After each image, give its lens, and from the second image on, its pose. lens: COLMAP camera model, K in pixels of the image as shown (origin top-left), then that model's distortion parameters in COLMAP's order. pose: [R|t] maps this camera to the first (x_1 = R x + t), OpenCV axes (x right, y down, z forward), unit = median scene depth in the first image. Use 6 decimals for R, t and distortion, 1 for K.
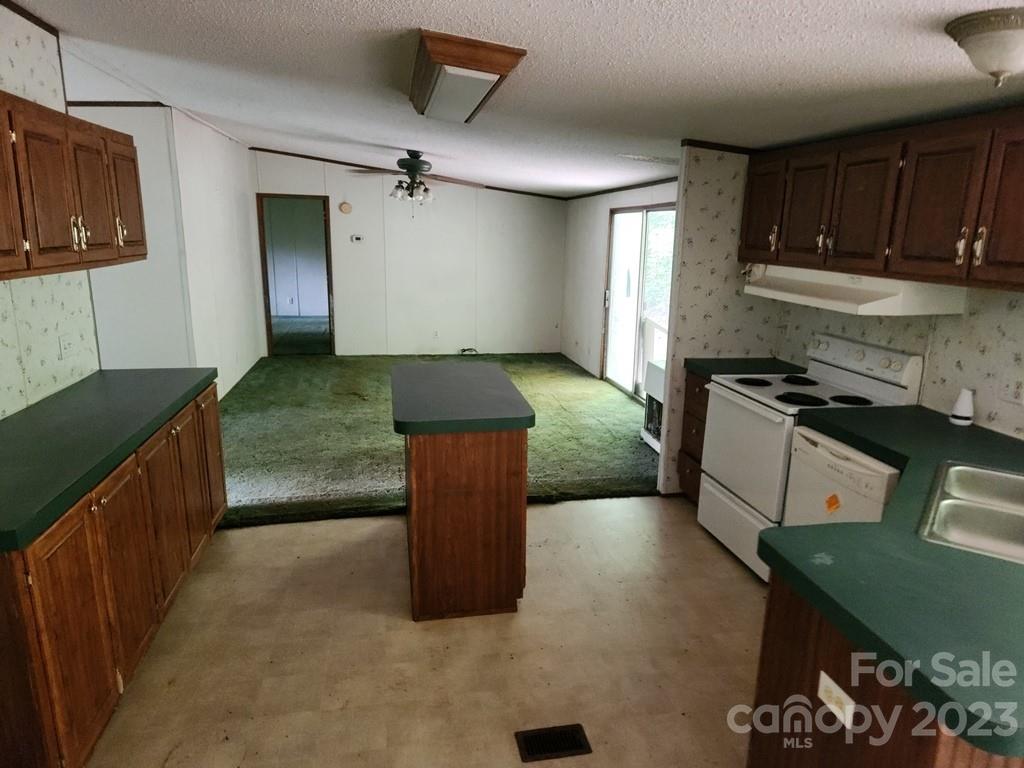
lens RADIAL K [[686.3, 0, 512.0], [0, 686.3, 384.0], [0, 0, 1]] dist [0.002642, -0.000408]
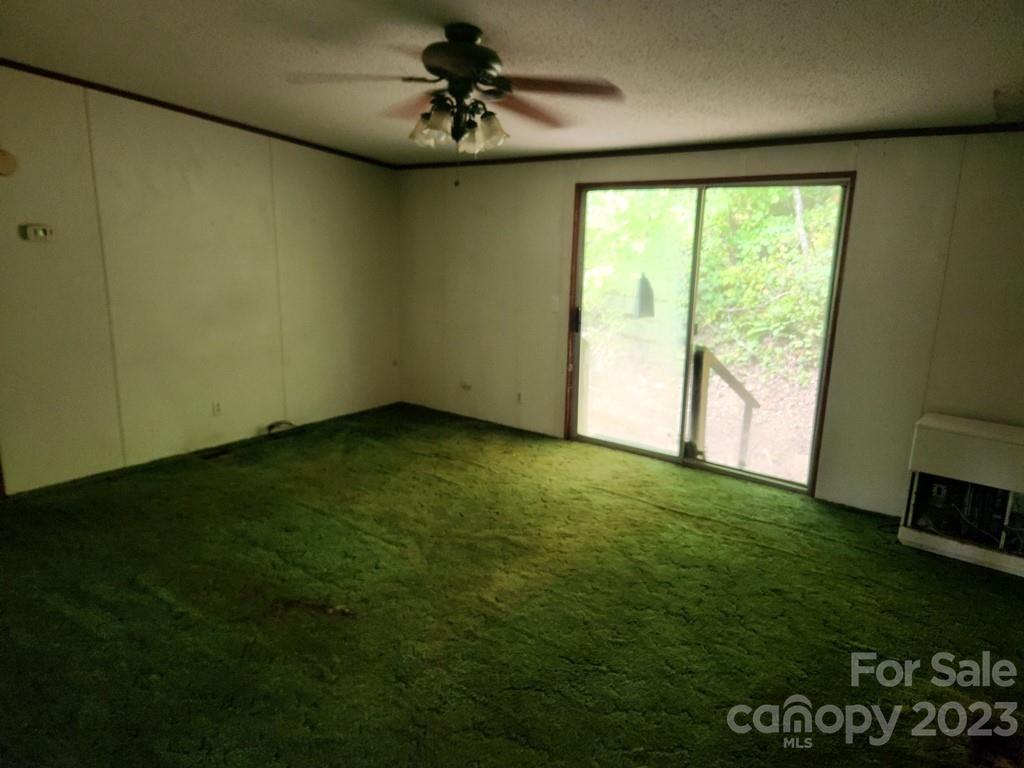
lens RADIAL K [[686.3, 0, 512.0], [0, 686.3, 384.0], [0, 0, 1]] dist [0.002642, -0.000408]
pose [[0.763278, -0.152676, 0.627771, -0.363419], [0.143999, 0.987436, 0.065066, -0.124549], [-0.629818, 0.040735, 0.775674, 0.568088]]
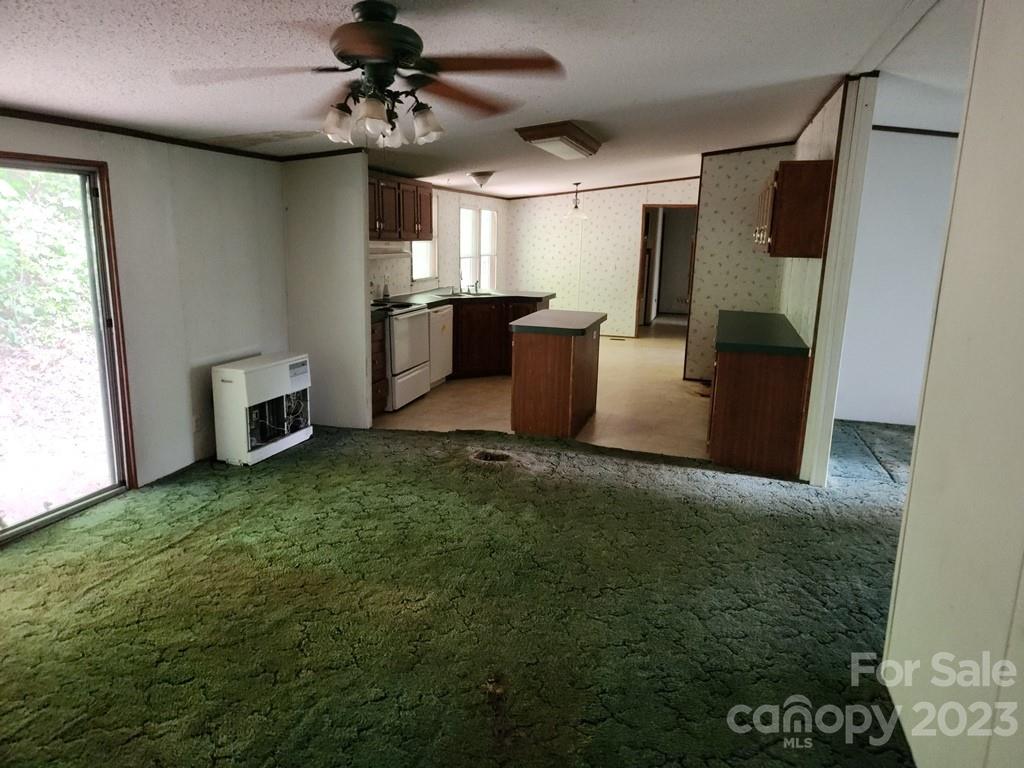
lens RADIAL K [[686.3, 0, 512.0], [0, 686.3, 384.0], [0, 0, 1]] dist [0.002642, -0.000408]
pose [[-0.891015, -0.130052, 0.434947, -0.340311], [0.067199, 0.909751, 0.409681, -0.255342], [-0.448973, 0.394260, -0.801862, 1.164935]]
